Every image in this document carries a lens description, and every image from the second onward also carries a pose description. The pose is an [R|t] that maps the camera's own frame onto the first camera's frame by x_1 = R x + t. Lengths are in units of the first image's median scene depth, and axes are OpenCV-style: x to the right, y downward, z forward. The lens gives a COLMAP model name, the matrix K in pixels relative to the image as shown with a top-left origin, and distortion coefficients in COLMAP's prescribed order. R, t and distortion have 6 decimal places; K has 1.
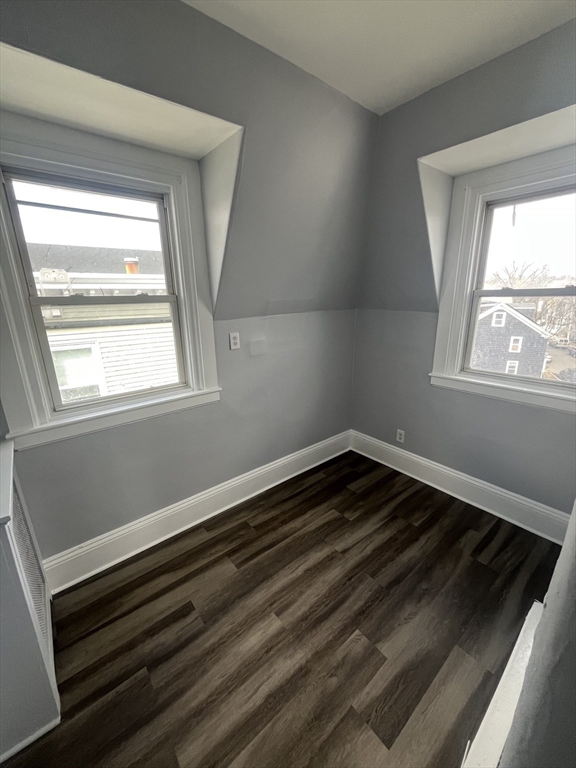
lens RADIAL K [[313.4, 0, 284.8], [0, 313.4, 384.7], [0, 0, 1]] dist [-0.010269, 0.000342]
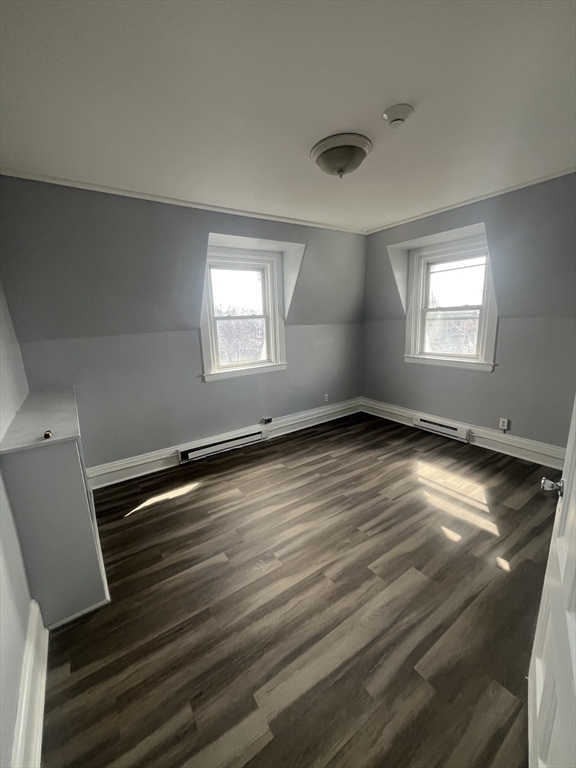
lens RADIAL K [[313.4, 0, 294.0], [0, 313.4, 385.3], [0, 0, 1]] dist [-0.010269, 0.000342]
pose [[0.998298, -0.009970, -0.057468, -0.058393], [0.006241, 0.997885, -0.064703, 0.276744], [0.057992, 0.064235, 0.996248, -0.891843]]
